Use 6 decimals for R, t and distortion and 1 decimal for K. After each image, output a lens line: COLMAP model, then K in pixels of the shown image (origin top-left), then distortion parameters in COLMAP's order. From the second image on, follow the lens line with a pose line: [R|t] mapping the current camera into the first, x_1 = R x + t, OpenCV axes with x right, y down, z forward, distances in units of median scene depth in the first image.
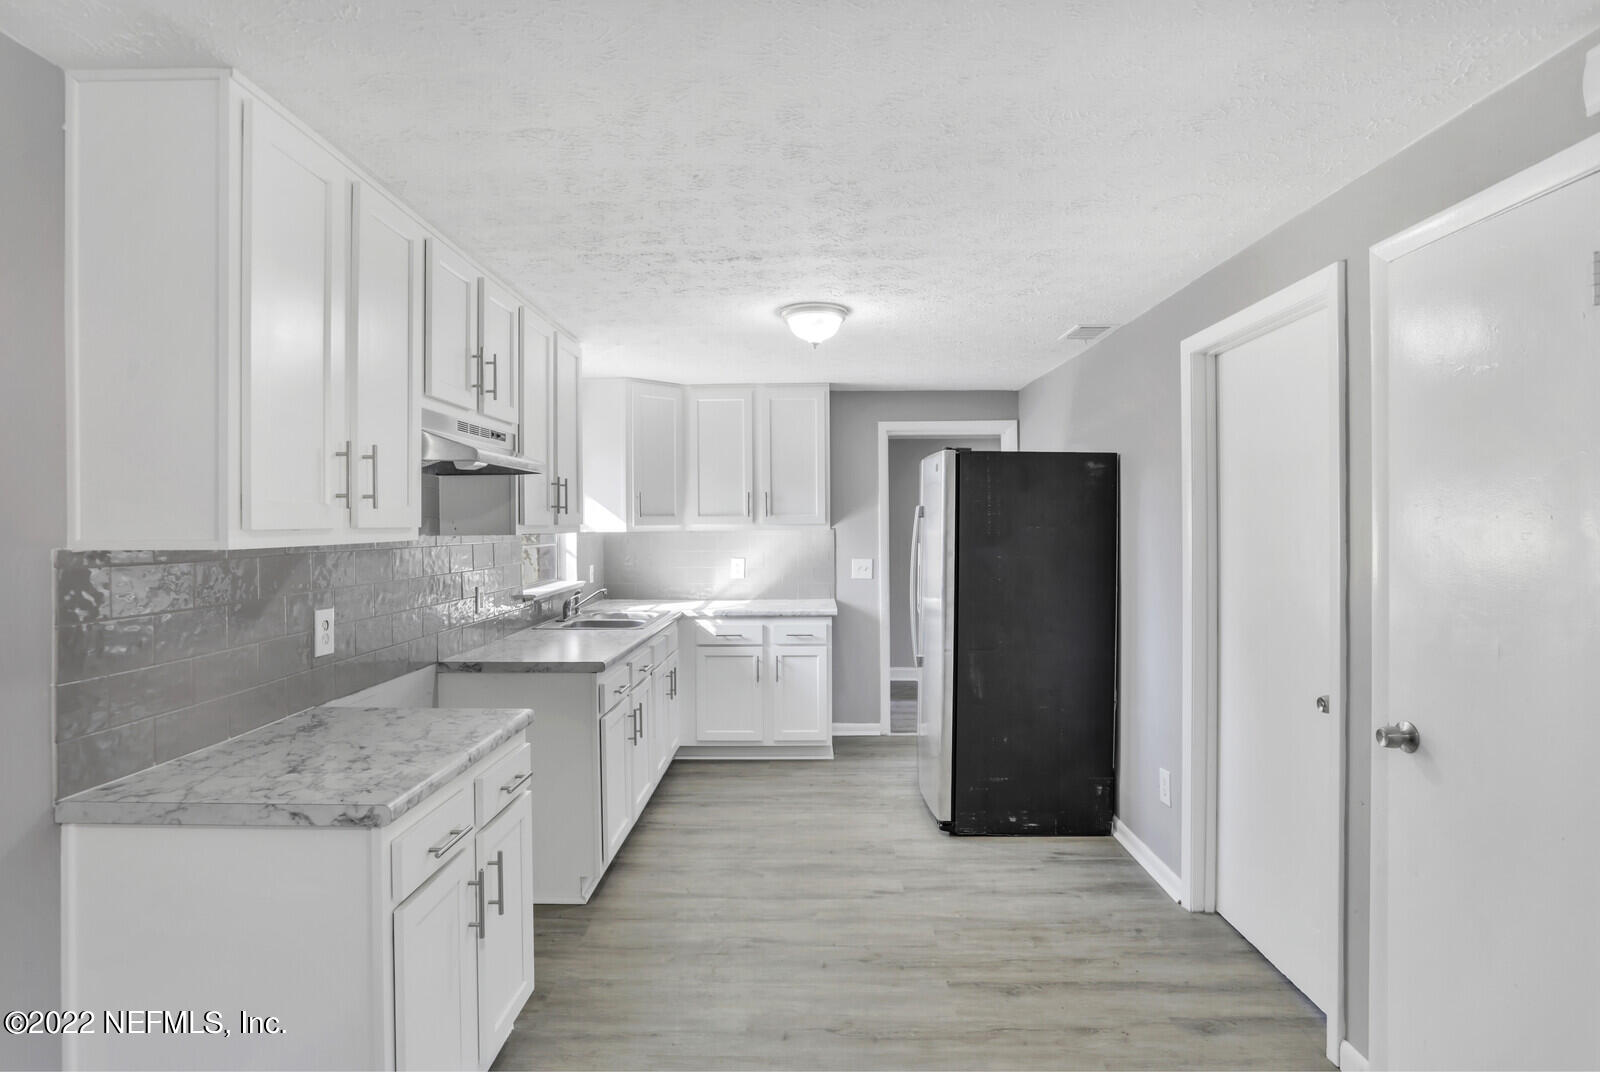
lens RADIAL K [[802.9, 0, 801.3], [0, 802.9, 524.2], [0, 0, 1]] dist [0.001032, 0.000843]
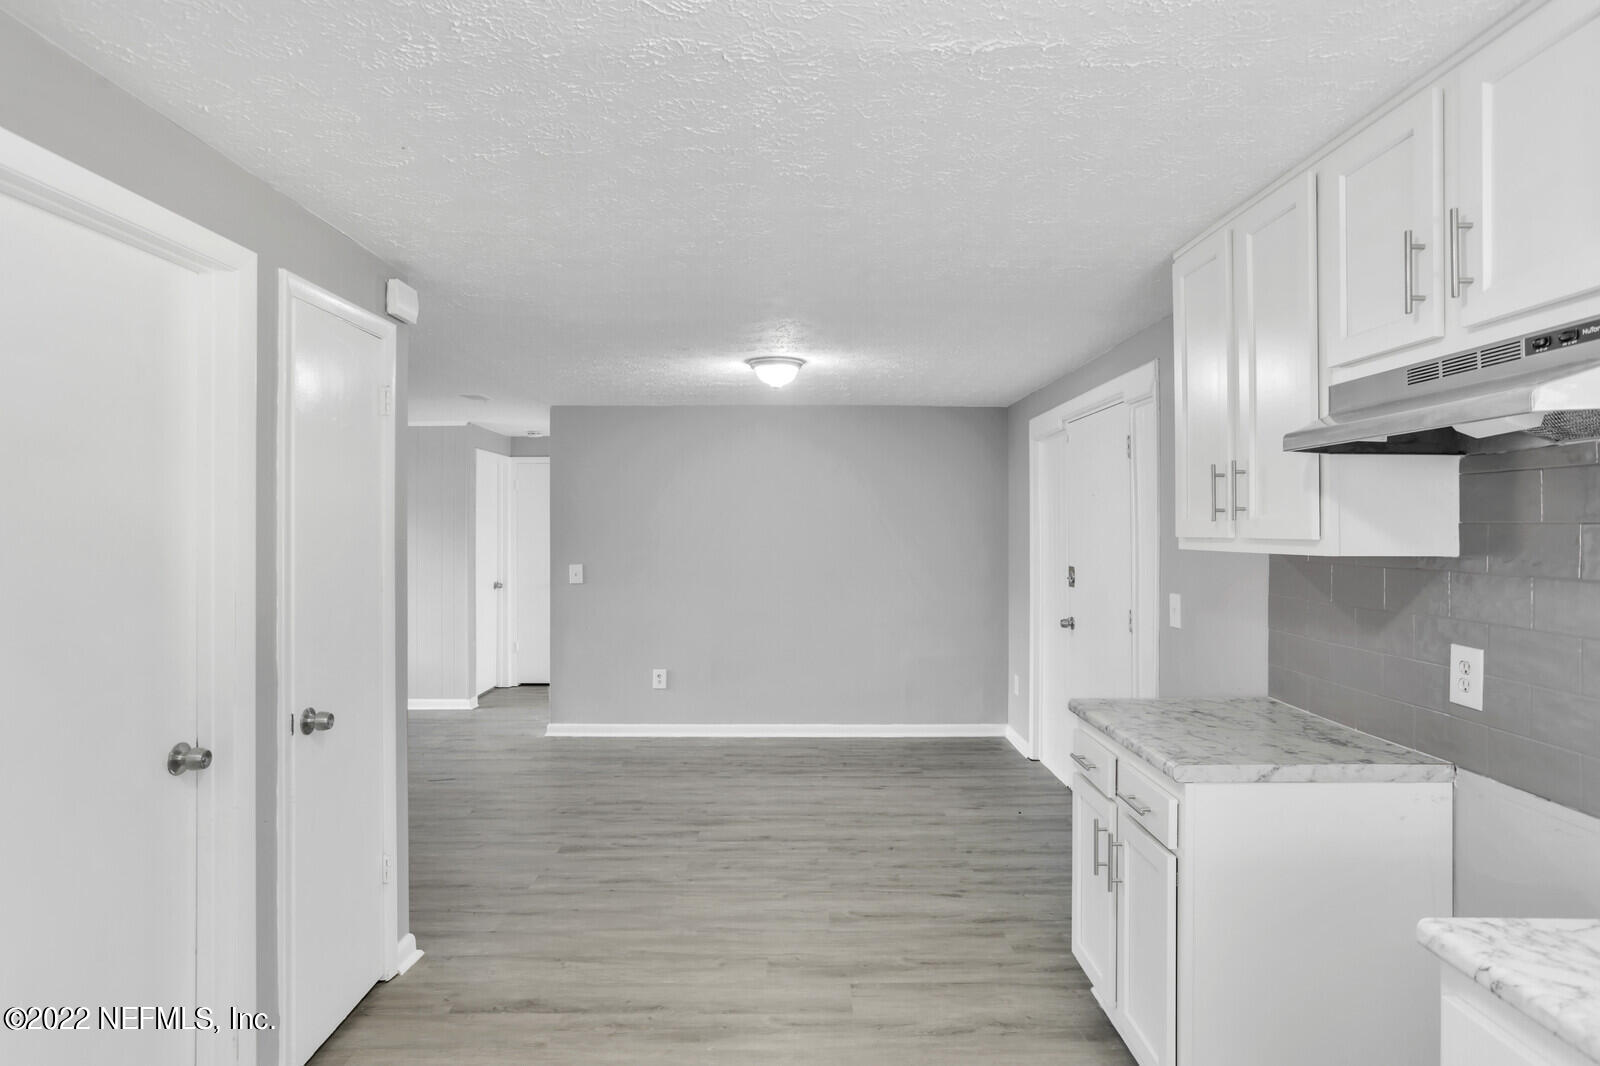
lens RADIAL K [[883.9, 0, 821.1], [0, 883.9, 533.1], [0, 0, 1]] dist [-0.000498, 0.001682]
pose [[-0.999435, 0.002776, -0.033494, 0.051940], [0.002615, 0.999985, 0.004858, -0.008321], [0.033507, 0.004768, -0.999427, 1.989035]]
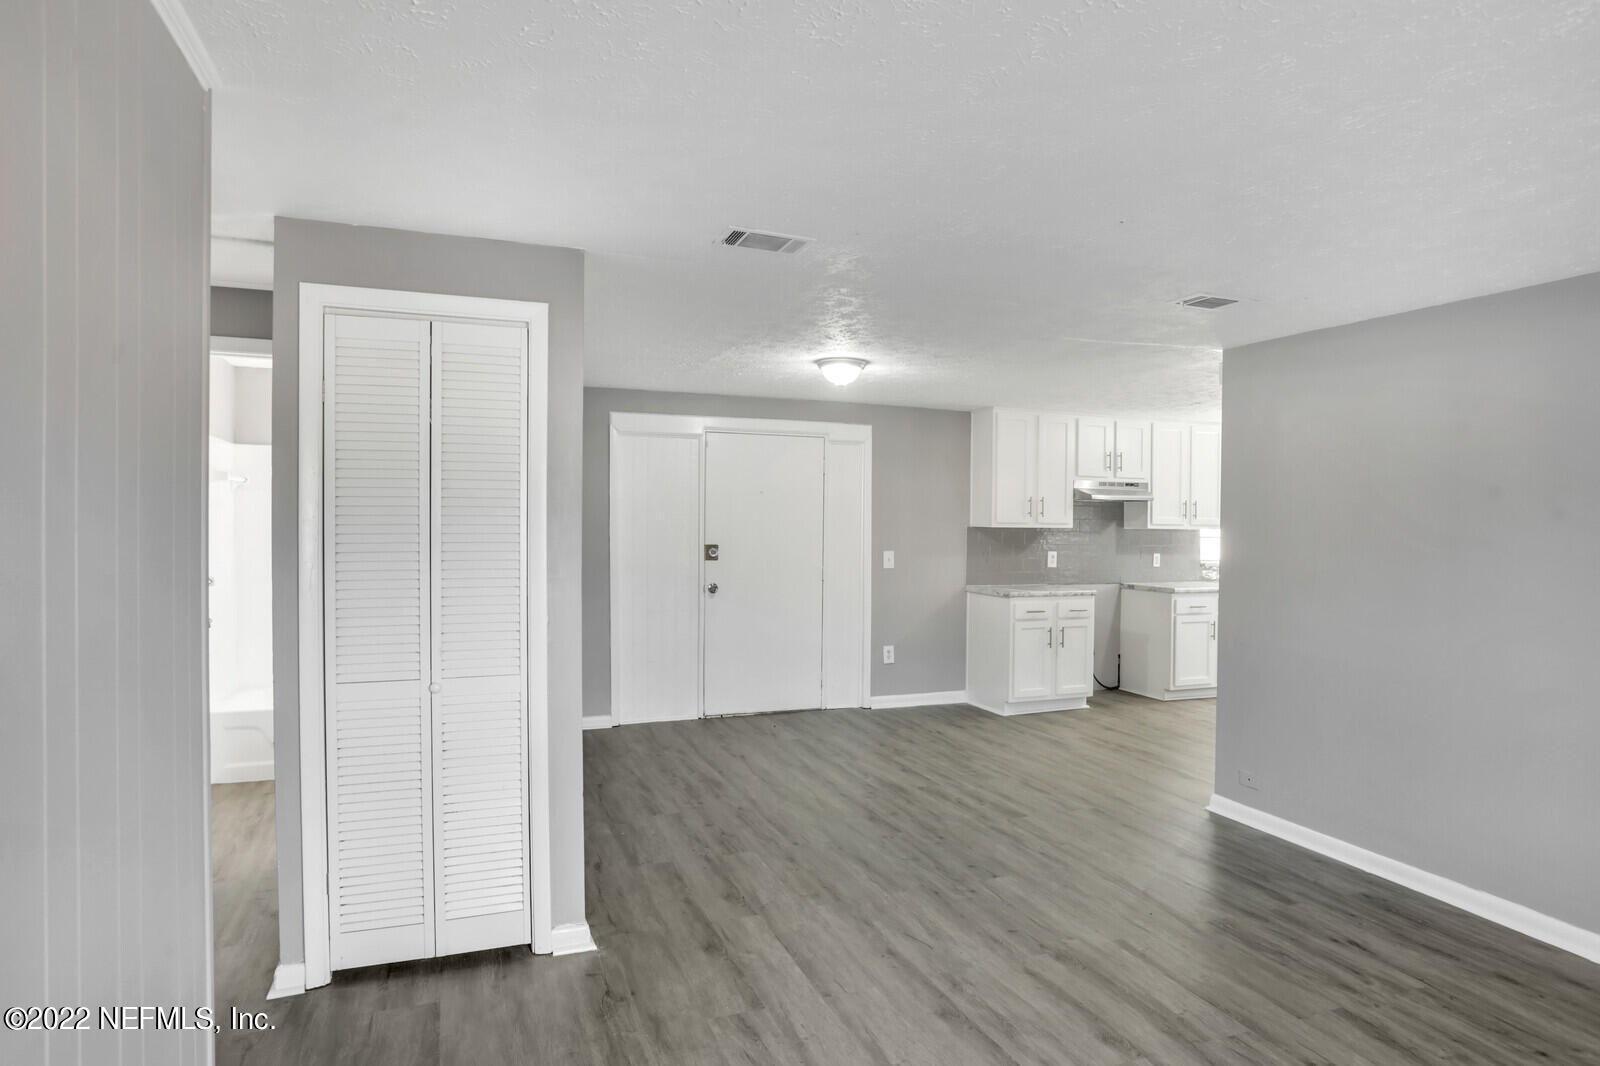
lens RADIAL K [[883.9, 0, 821.1], [0, 883.9, 533.1], [0, 0, 1]] dist [-0.000498, 0.001682]
pose [[0.384173, 0.018372, -0.923078, 2.186992], [-0.012767, 0.999812, 0.014586, 0.005763], [0.923173, 0.006181, 0.384336, -1.064897]]
